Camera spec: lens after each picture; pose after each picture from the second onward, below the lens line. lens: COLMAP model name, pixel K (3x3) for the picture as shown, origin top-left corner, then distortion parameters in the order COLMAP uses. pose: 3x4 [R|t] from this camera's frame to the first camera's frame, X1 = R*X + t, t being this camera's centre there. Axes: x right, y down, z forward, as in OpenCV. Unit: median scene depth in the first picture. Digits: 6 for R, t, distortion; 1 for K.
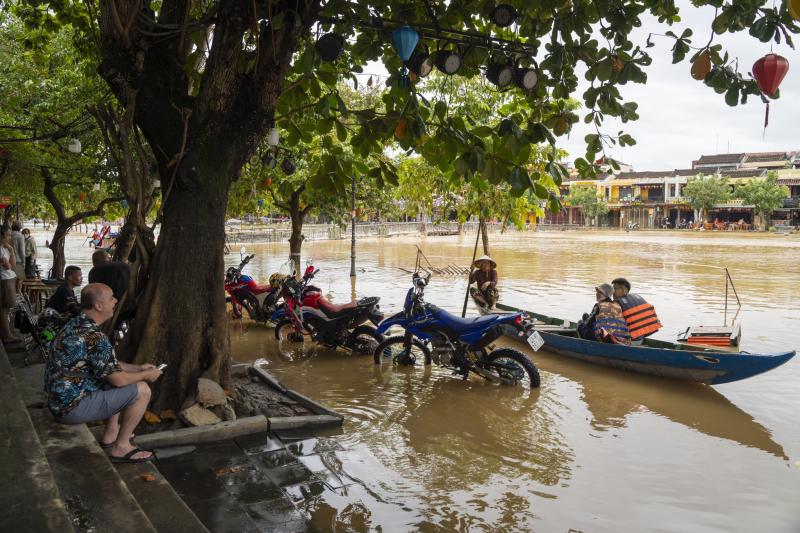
lens RADIAL K [[693.5, 0, 367.8], [0, 693.5, 266.7], [0, 0, 1]] dist [0.019907, 0.004795]
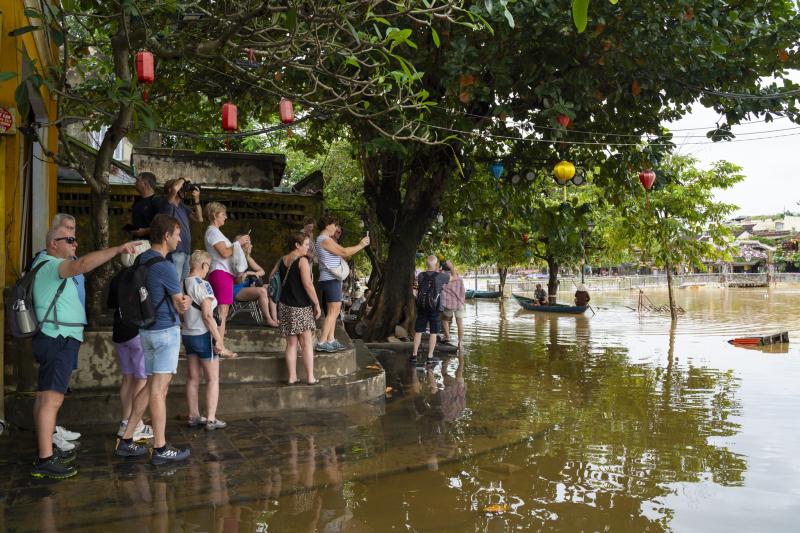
lens RADIAL K [[713.0, 0, 395.8], [0, 713.0, 266.1], [0, 0, 1]] dist [-0.089668, 0.020960]
pose [[0.911289, -0.010173, -0.411642, 0.339725], [-0.023500, 0.996780, -0.076658, 0.067425], [0.411097, 0.079531, 0.908116, -0.541488]]
